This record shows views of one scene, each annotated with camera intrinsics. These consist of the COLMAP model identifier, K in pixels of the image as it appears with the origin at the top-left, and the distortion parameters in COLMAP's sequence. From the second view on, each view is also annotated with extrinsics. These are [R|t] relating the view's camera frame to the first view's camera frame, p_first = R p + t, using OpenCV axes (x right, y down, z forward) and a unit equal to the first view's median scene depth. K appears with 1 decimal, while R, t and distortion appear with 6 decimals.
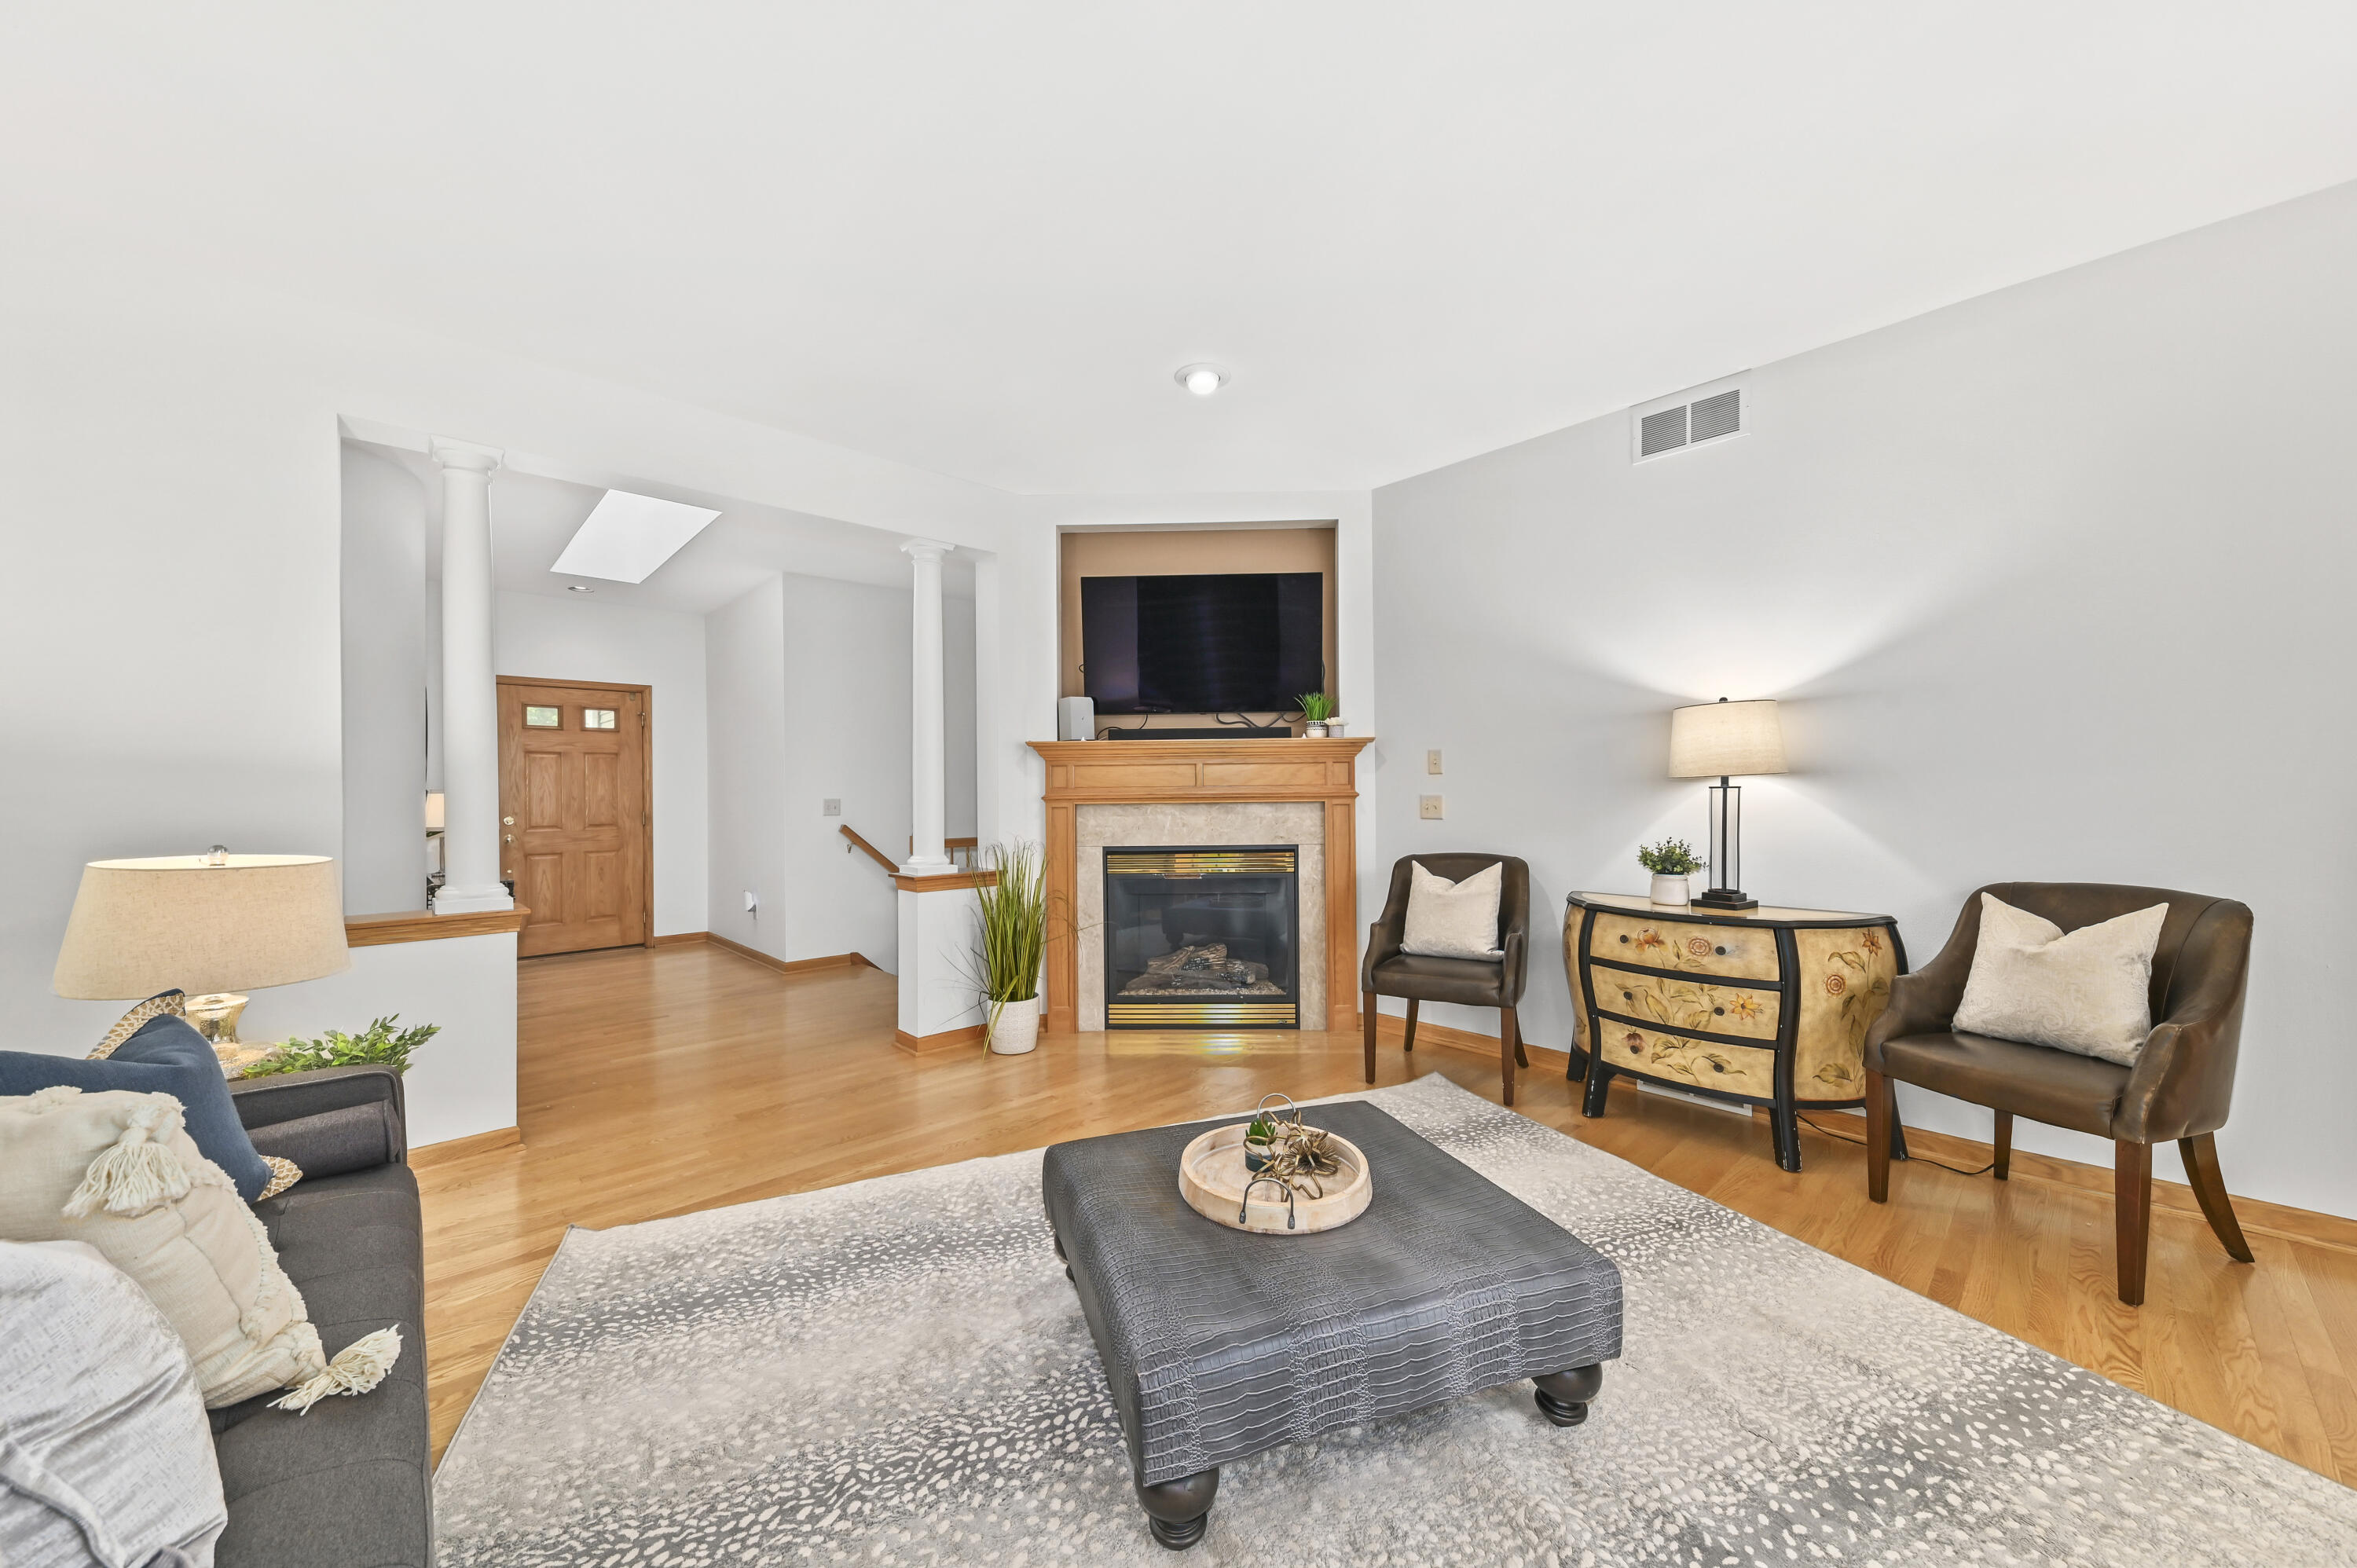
lens RADIAL K [[859.9, 0, 1178.5], [0, 859.9, 784.0], [0, 0, 1]] dist [-0.000091, -0.000011]
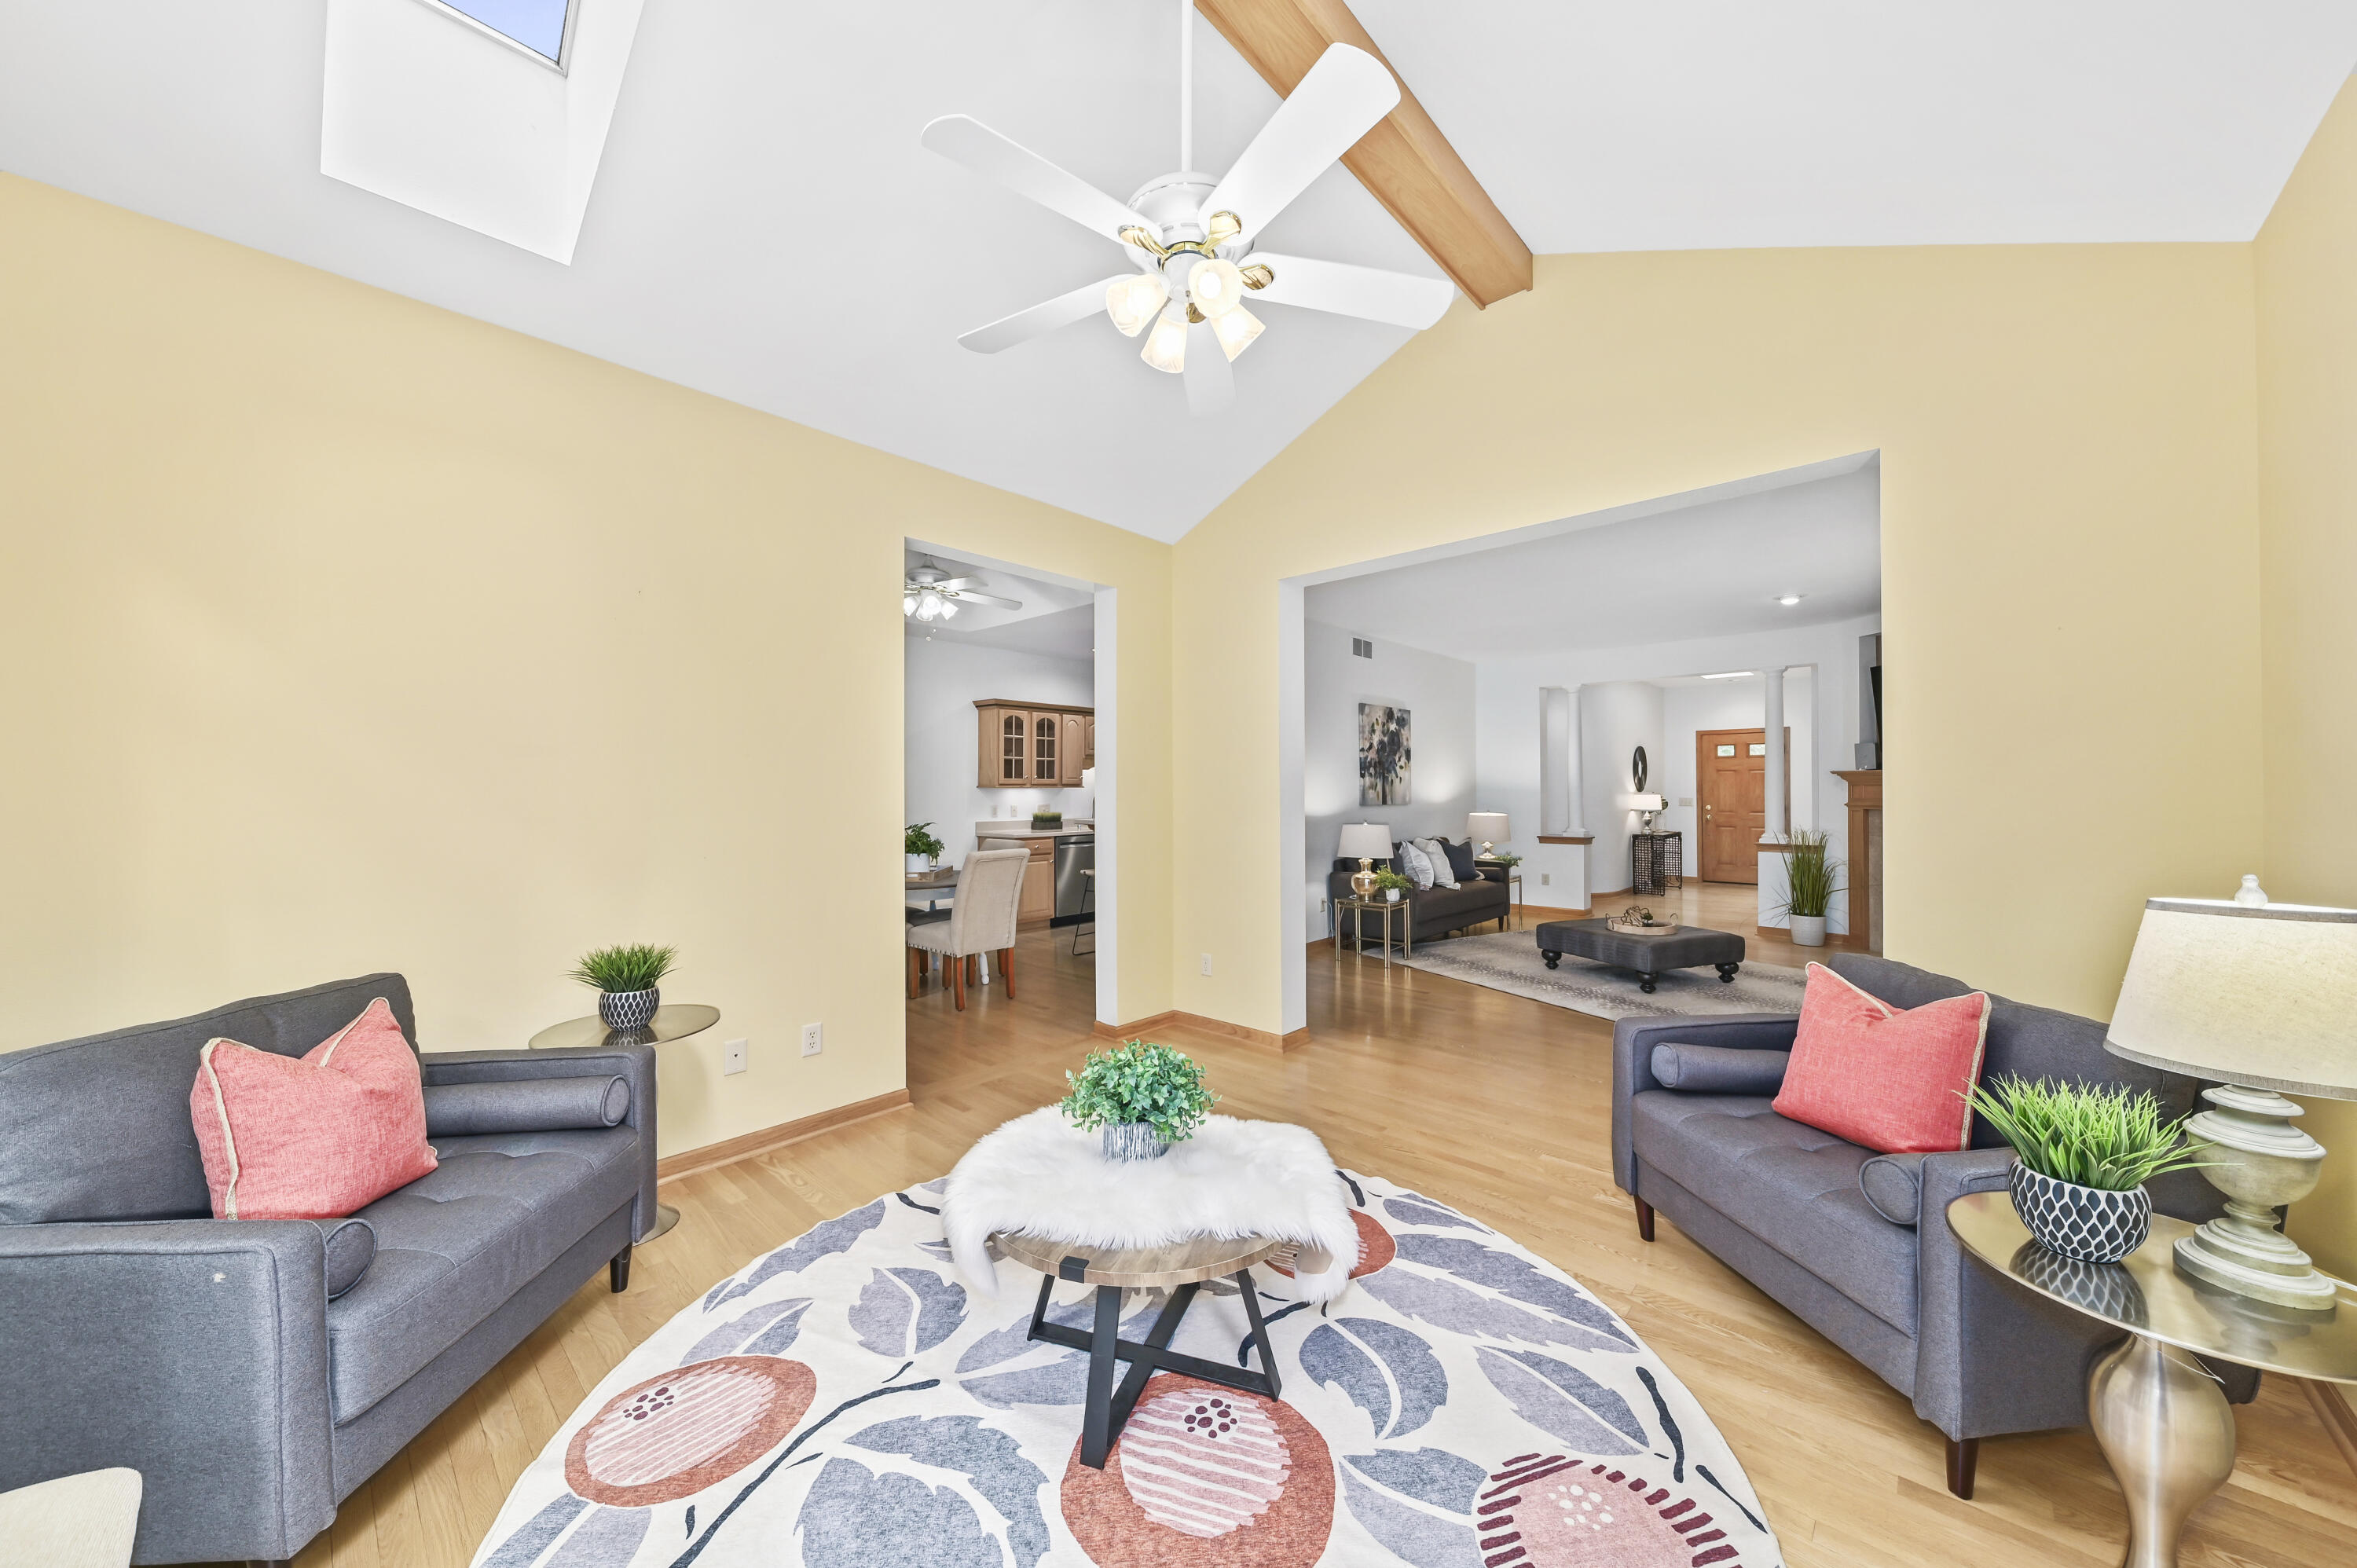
lens RADIAL K [[812.3, 0, 1178.5], [0, 812.3, 784.0], [0, 0, 1]] dist [0.000045, 0.000000]
pose [[0.067089, 0.003811, -0.997740, 1.100977], [0.015353, 0.999870, 0.004851, -0.041988], [0.997629, -0.015644, 0.067022, -0.330359]]
